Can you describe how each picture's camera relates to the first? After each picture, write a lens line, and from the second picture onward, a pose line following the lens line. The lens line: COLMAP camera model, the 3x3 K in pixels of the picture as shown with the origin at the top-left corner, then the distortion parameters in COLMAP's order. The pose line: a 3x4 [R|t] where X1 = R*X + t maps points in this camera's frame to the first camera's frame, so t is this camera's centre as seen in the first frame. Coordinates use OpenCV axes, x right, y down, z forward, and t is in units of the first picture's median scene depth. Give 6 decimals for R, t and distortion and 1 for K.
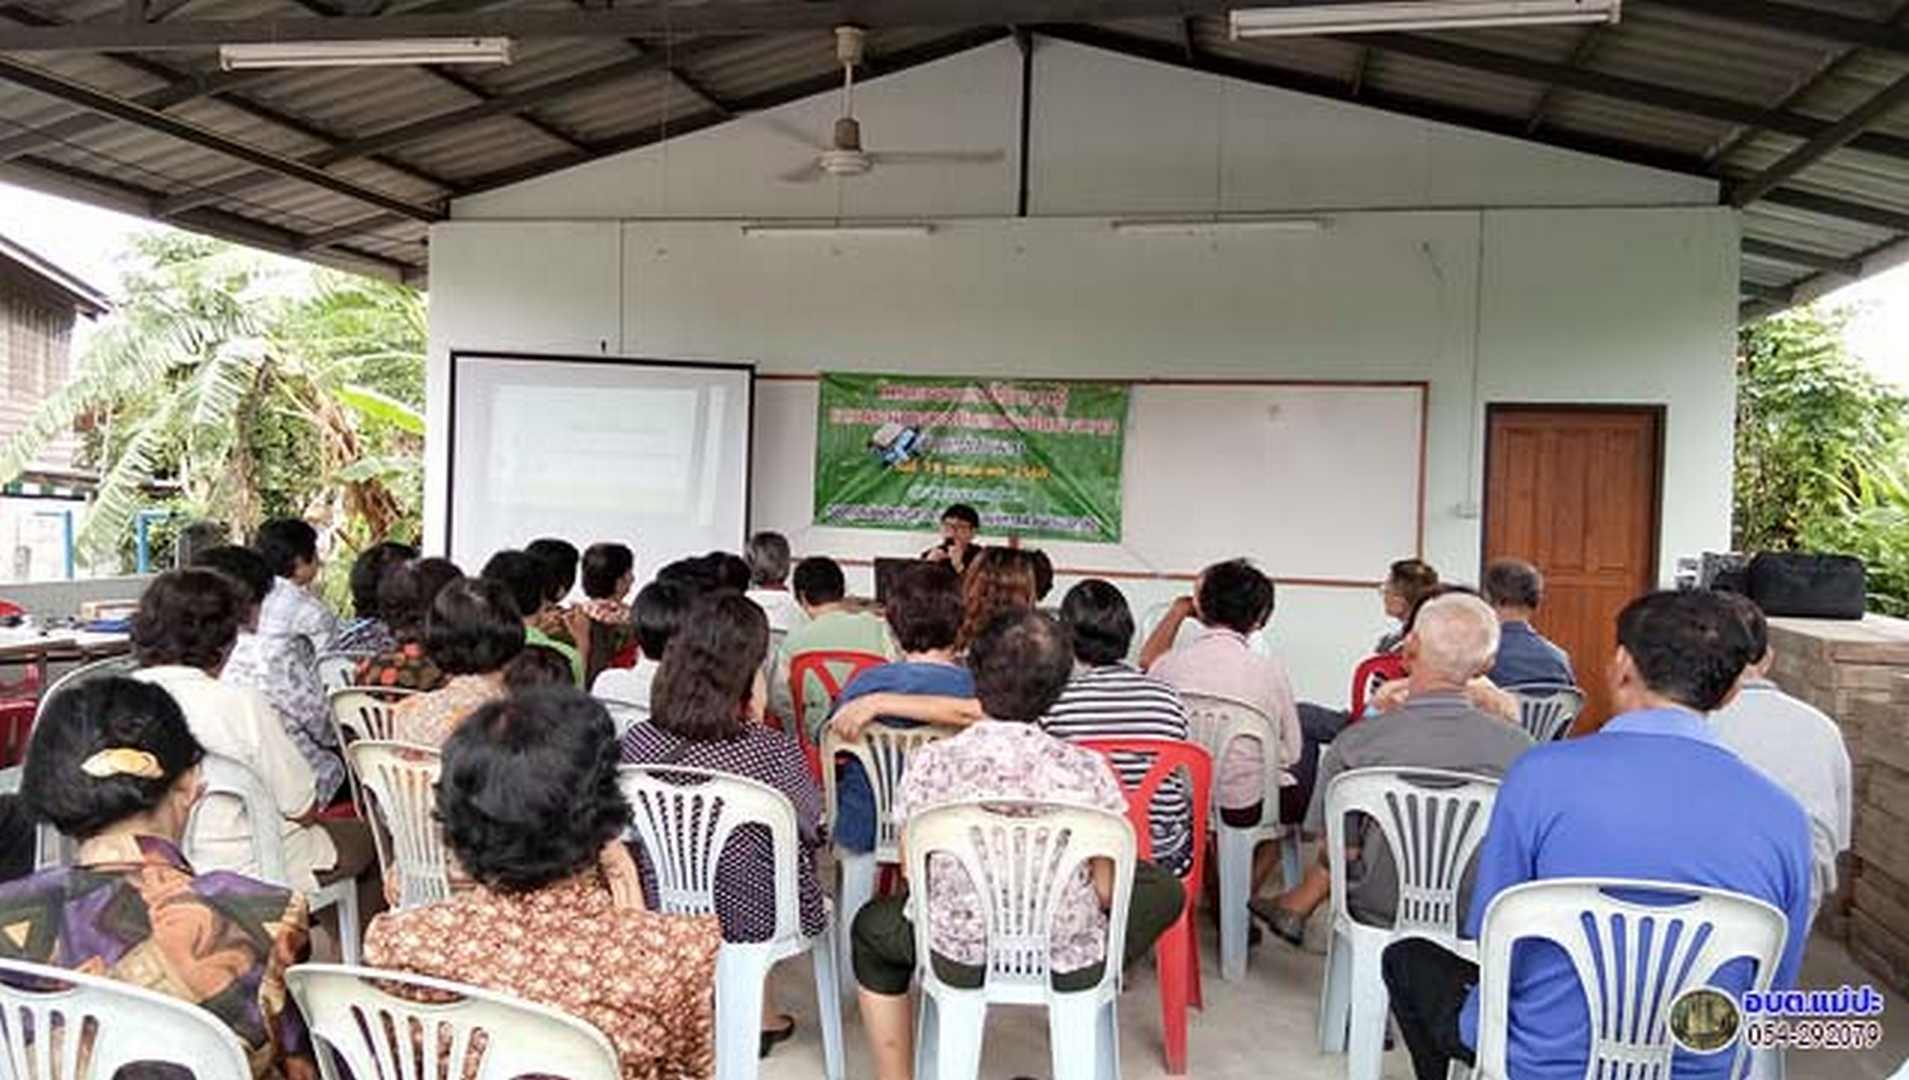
lens RADIAL K [[1493.0, 0, 949.0], [0, 1493.0, 537.2], [0, 0, 1]] dist [0.117800, -0.173206]
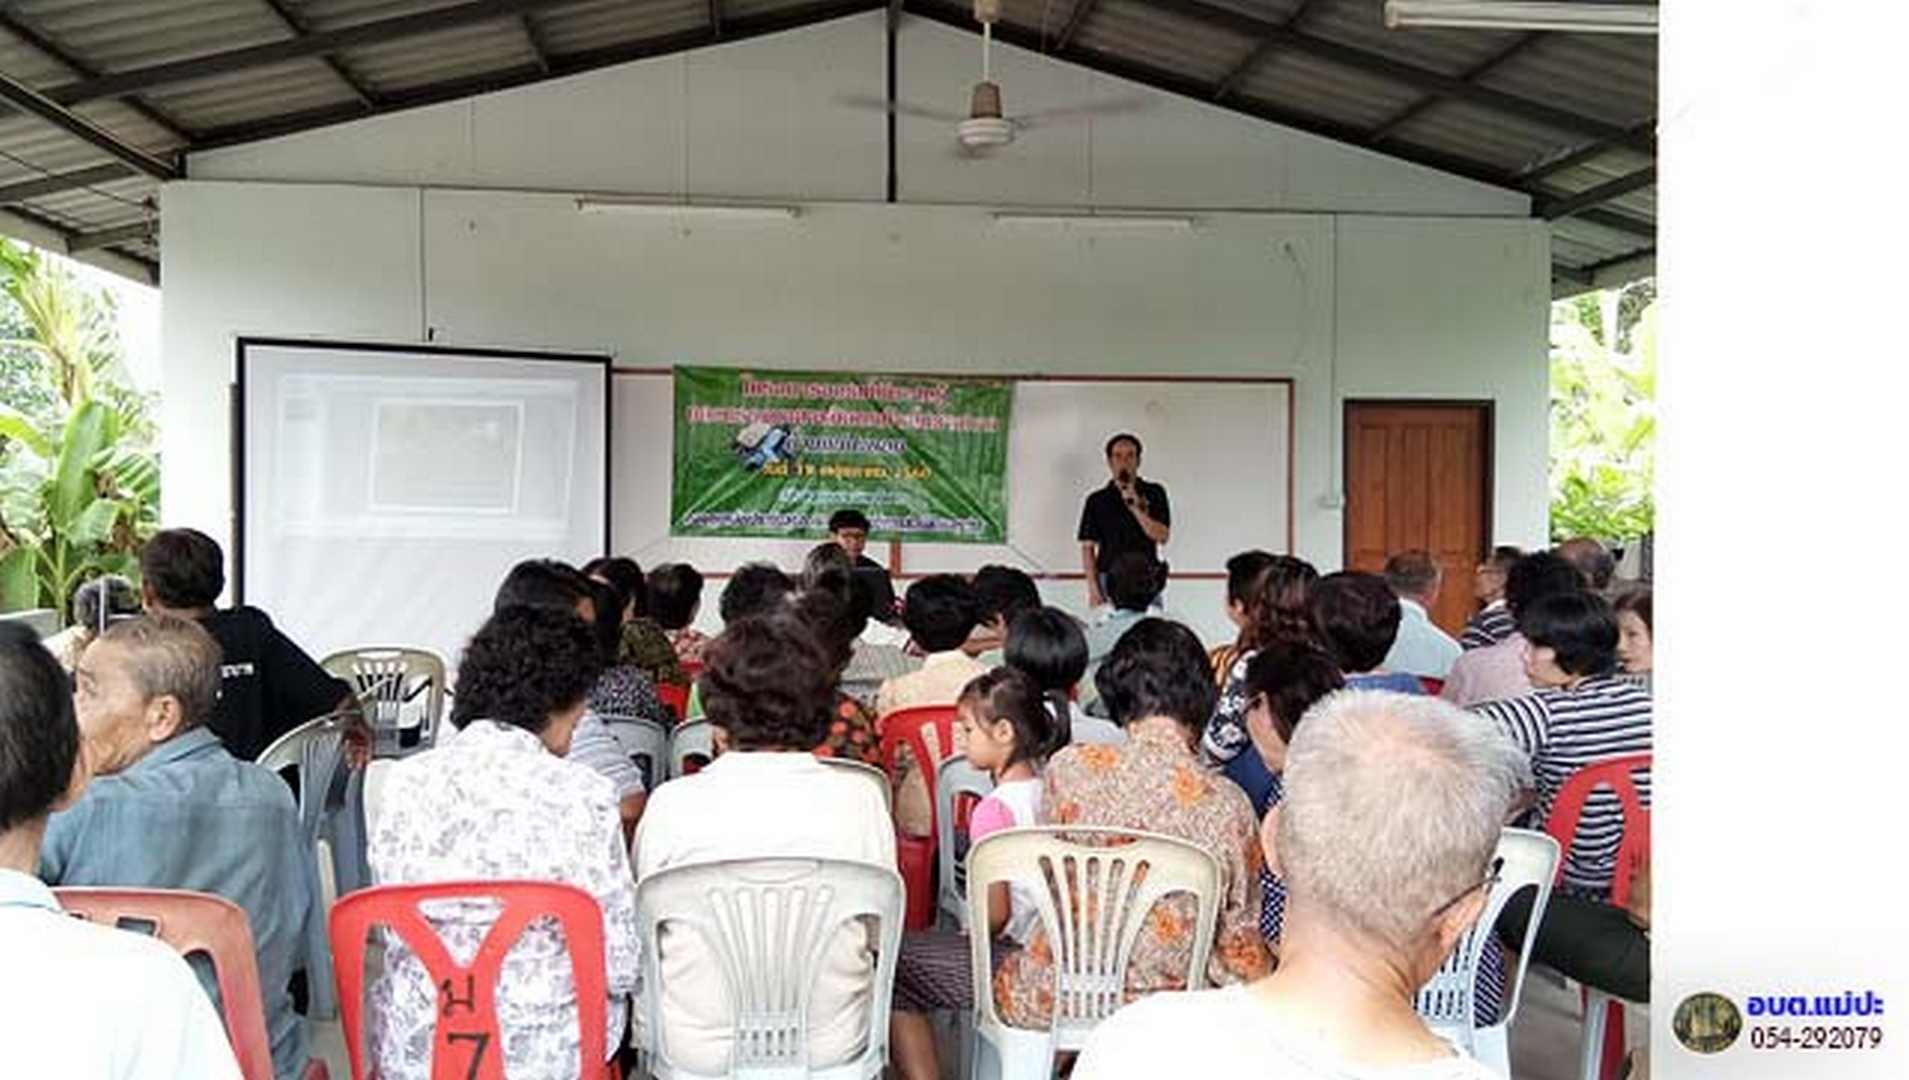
lens RADIAL K [[1493.0, 0, 949.0], [0, 1493.0, 537.2], [0, 0, 1]] dist [0.117800, -0.173206]
pose [[0.943158, -0.033322, 0.330671, -0.233328], [0.032079, 0.999443, 0.009219, -0.010126], [-0.330794, 0.001912, 0.943701, 0.092991]]
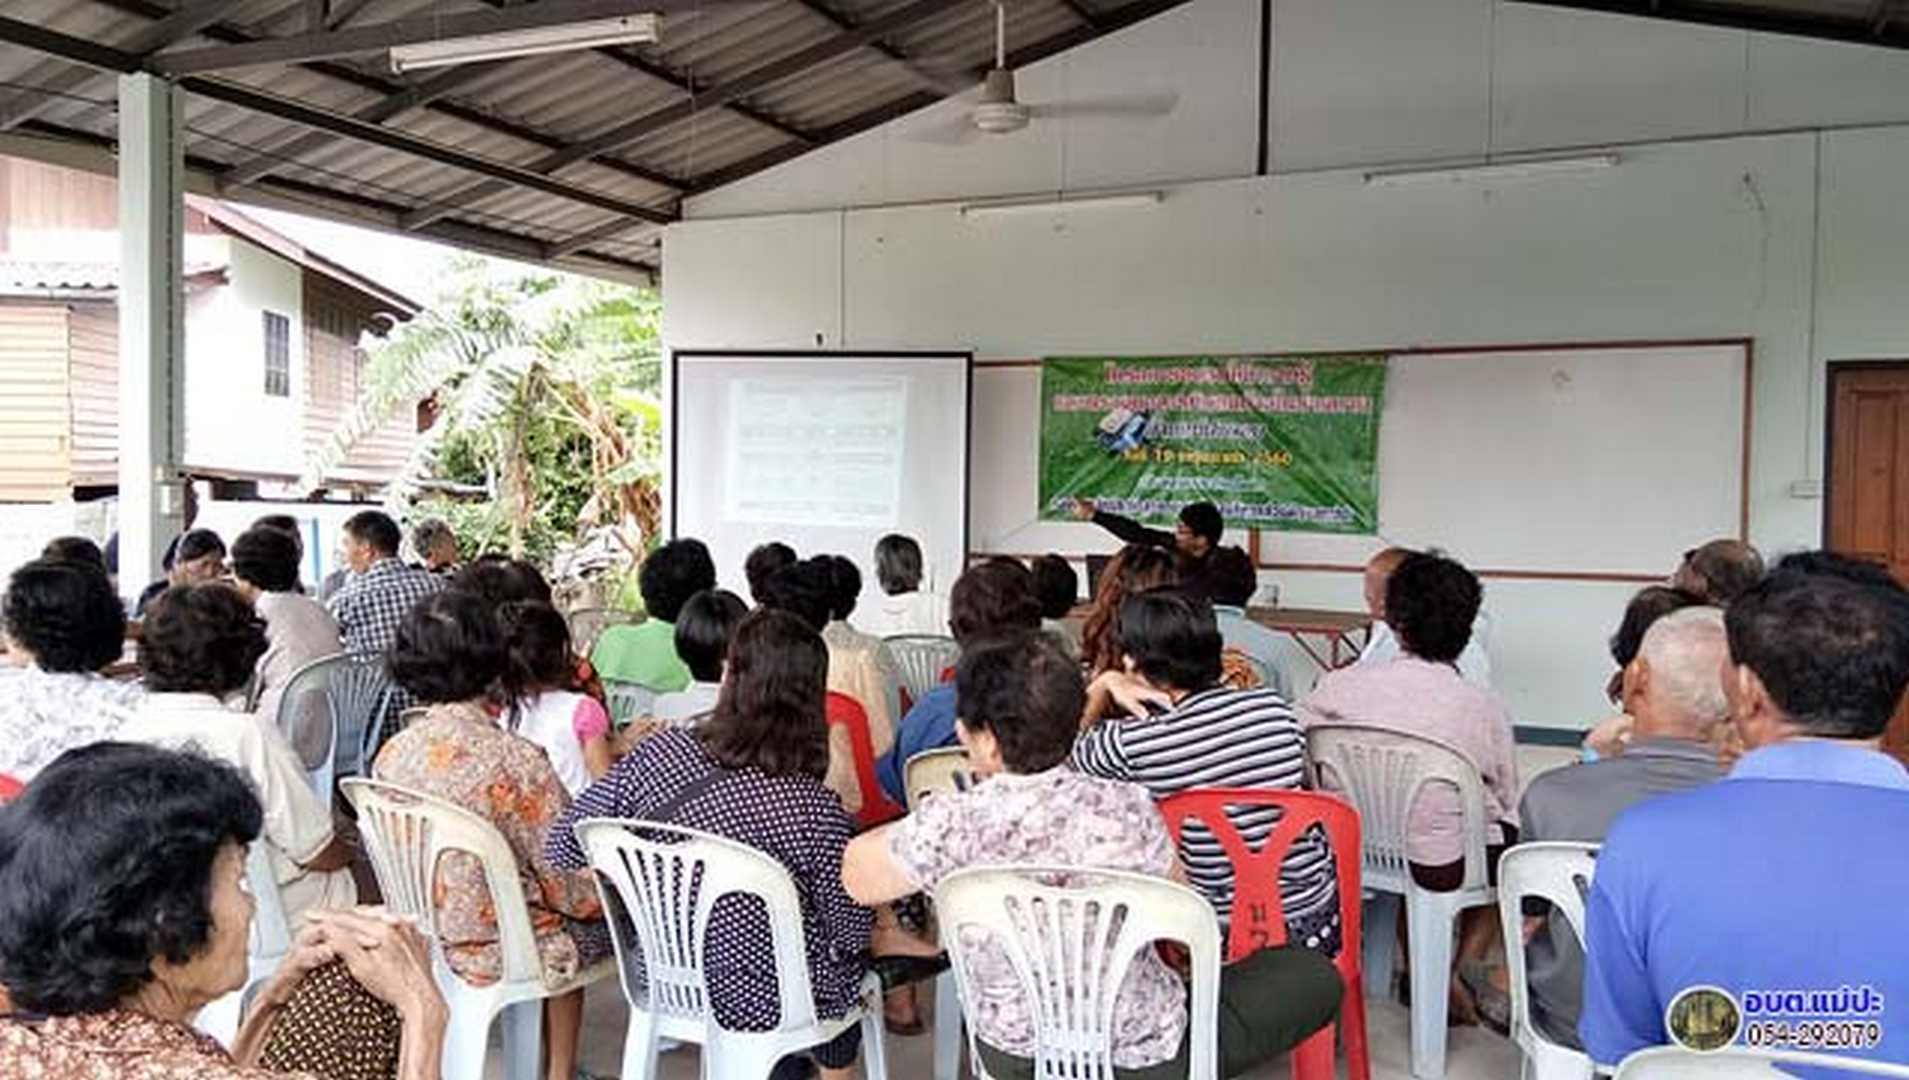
lens RADIAL K [[1490.1, 0, 947.0], [0, 1490.1, 537.1], [0, 0, 1]] dist [0.119807, -0.175929]
pose [[0.977517, -0.013094, -0.210448, 0.050835], [0.014389, 0.999886, 0.004623, -0.002395], [0.210363, -0.007547, 0.977594, 0.069115]]
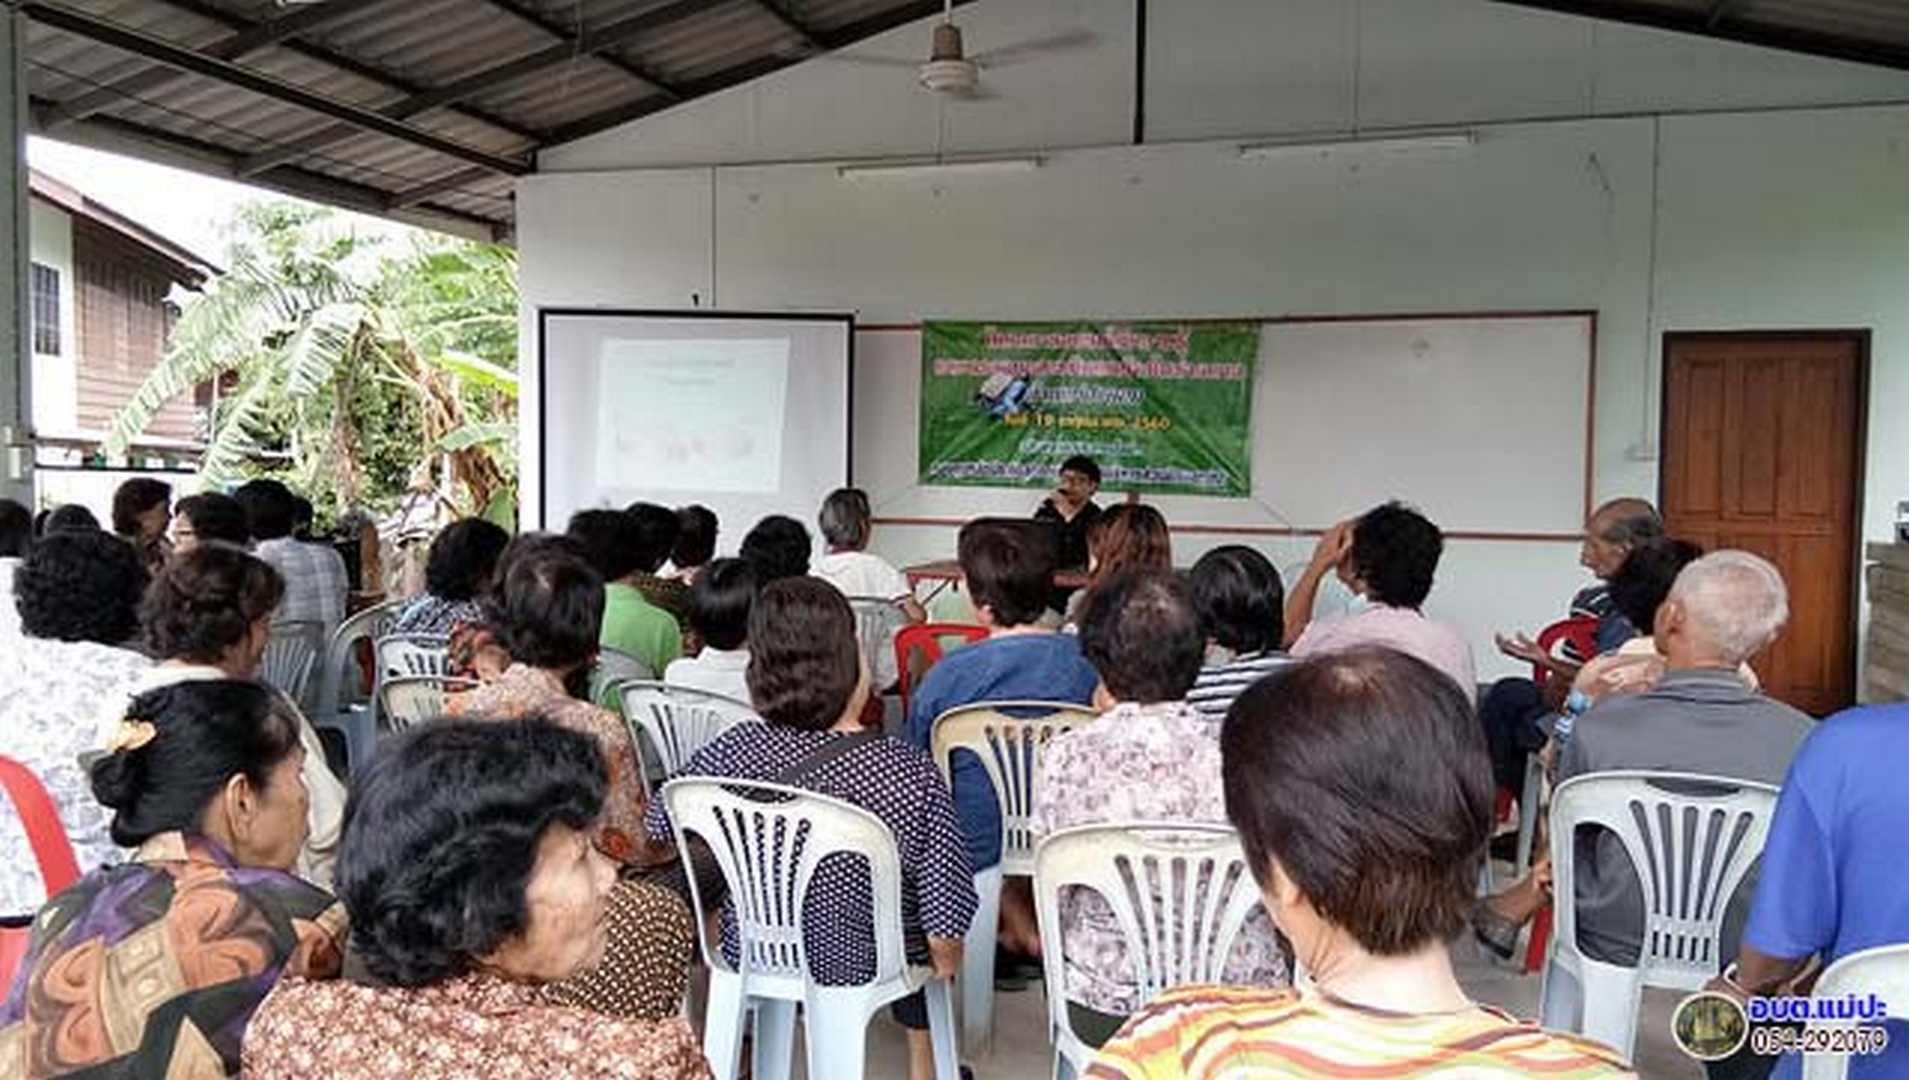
lens RADIAL K [[1494.8, 0, 948.0], [0, 1494.8, 536.4], [0, 0, 1]] dist [0.120377, -0.184108]
pose [[0.997147, -0.016993, -0.073551, -0.003662], [0.019032, 0.999451, 0.027104, -0.000353], [0.073050, -0.028426, 0.996923, 0.059698]]
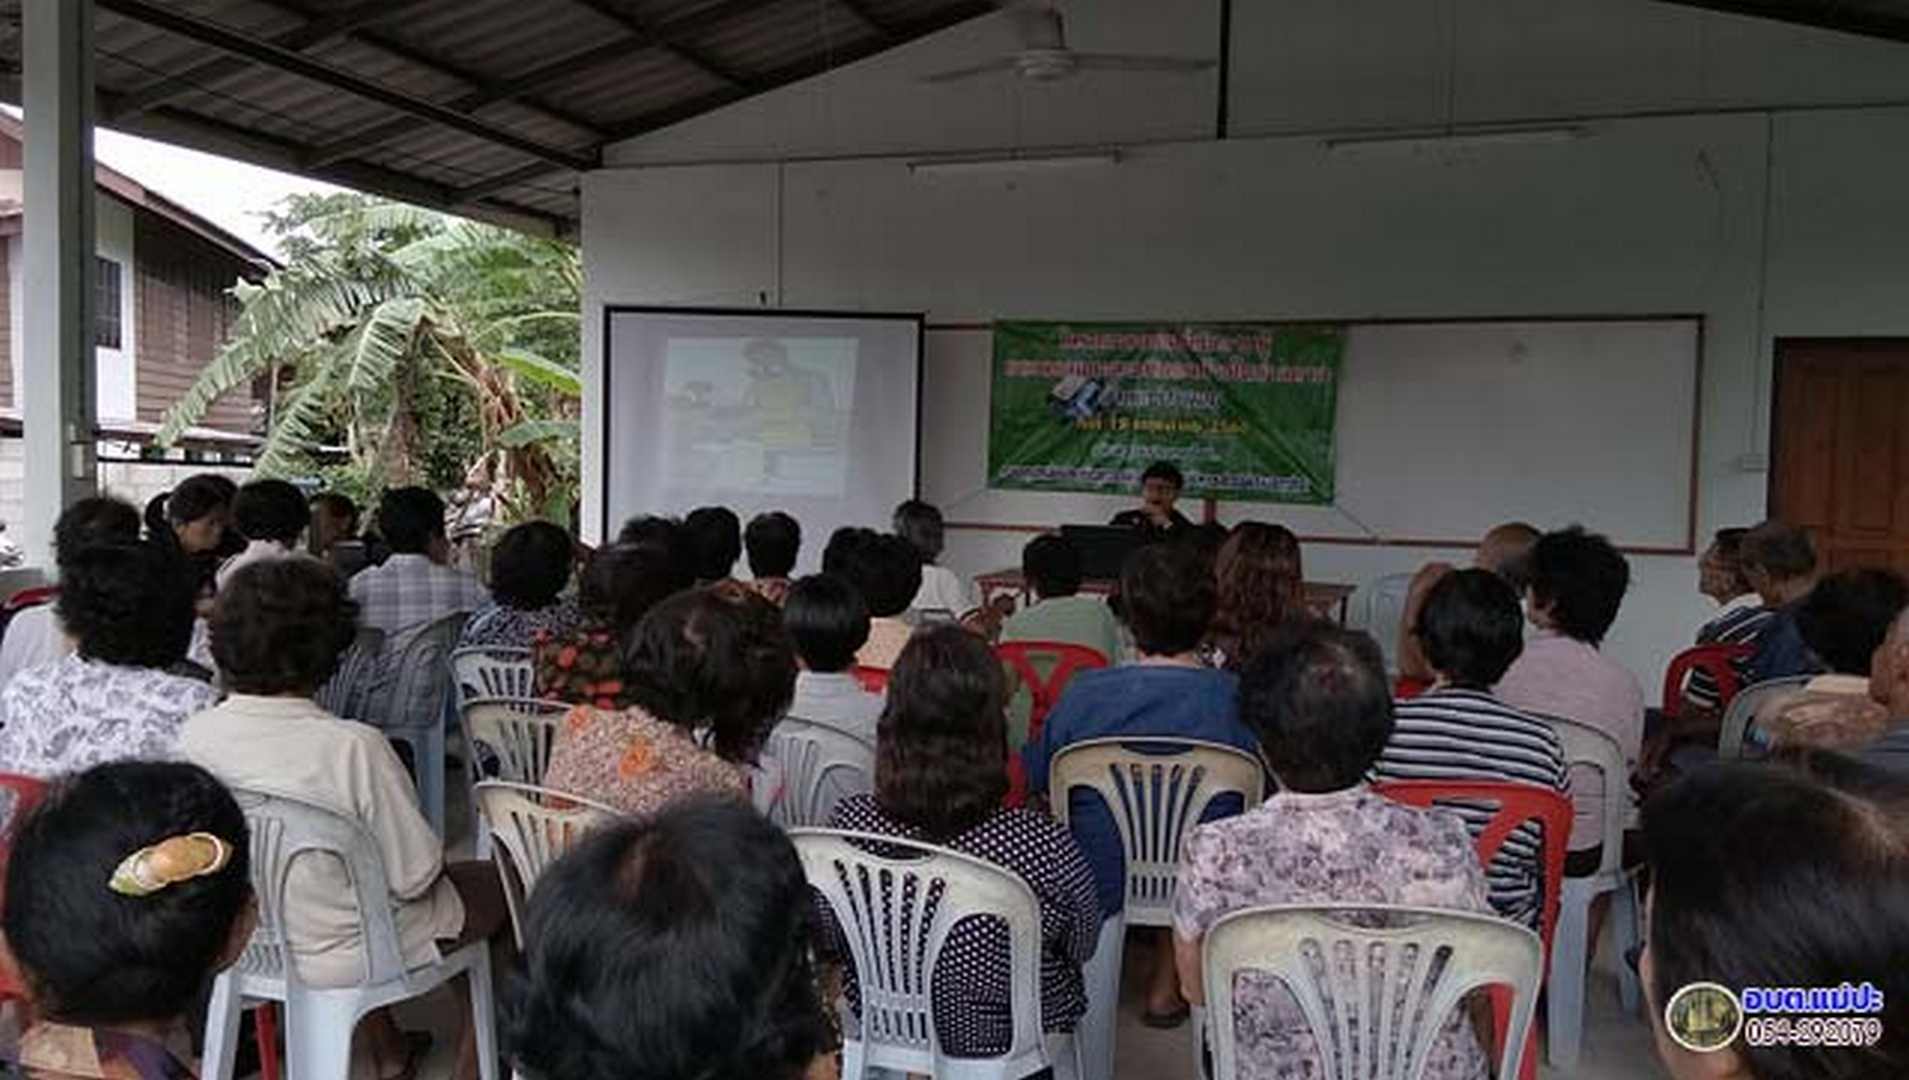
lens RADIAL K [[1490.1, 0, 947.0], [0, 1490.1, 537.1], [0, 0, 1]] dist [0.119807, -0.175929]
pose [[0.994883, -0.005981, -0.100855, -0.023589], [0.008979, 0.999530, 0.029295, -0.005038], [0.100633, -0.030051, 0.994470, 0.085083]]
